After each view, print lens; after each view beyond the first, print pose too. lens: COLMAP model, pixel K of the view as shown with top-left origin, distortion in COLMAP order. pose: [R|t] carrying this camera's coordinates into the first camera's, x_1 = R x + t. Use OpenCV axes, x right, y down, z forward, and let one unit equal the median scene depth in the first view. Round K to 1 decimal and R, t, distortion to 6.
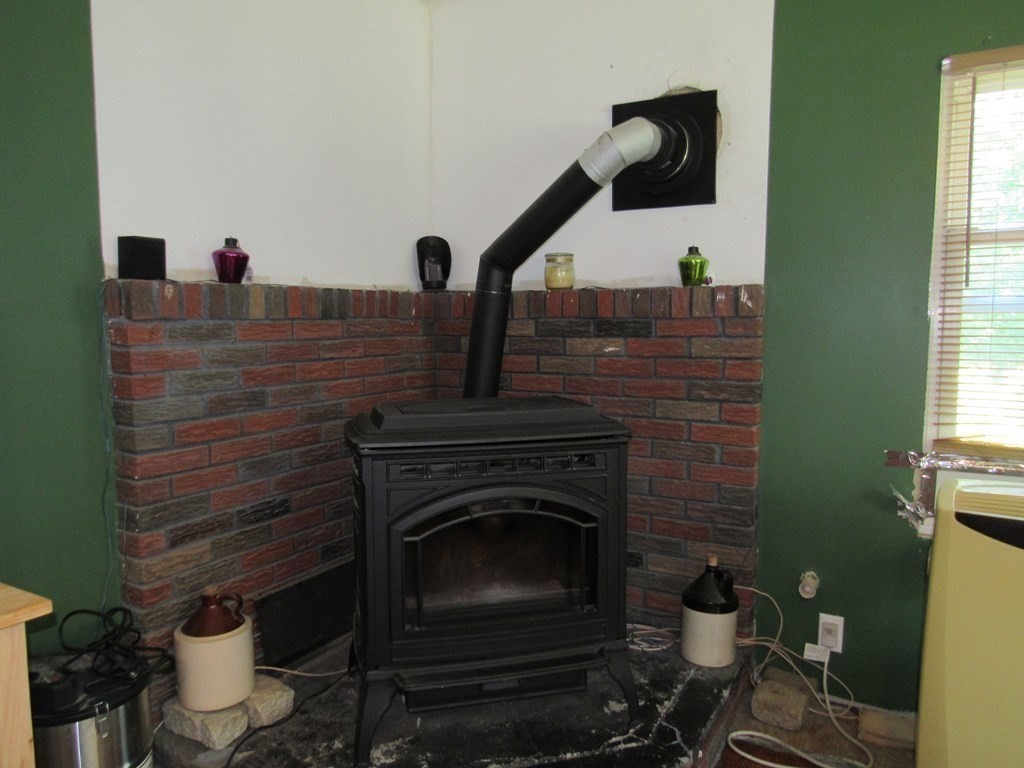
lens RADIAL K [[721.7, 0, 510.2], [0, 721.7, 389.2], [0, 0, 1]] dist [-0.026513, 0.001777]
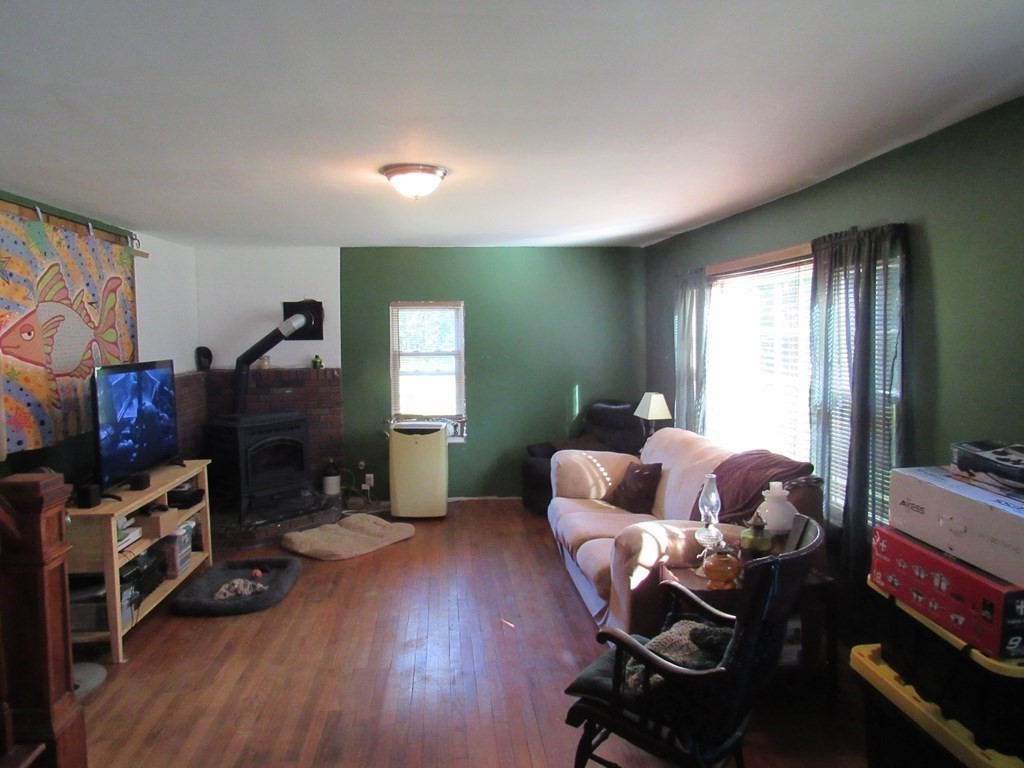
lens RADIAL K [[721.7, 0, 510.2], [0, 721.7, 389.2], [0, 0, 1]] dist [-0.026513, 0.001777]
pose [[0.810936, -0.057051, 0.582347, -0.842752], [0.064694, 0.997876, 0.007671, -0.034011], [-0.581548, 0.031453, 0.812904, -1.879088]]
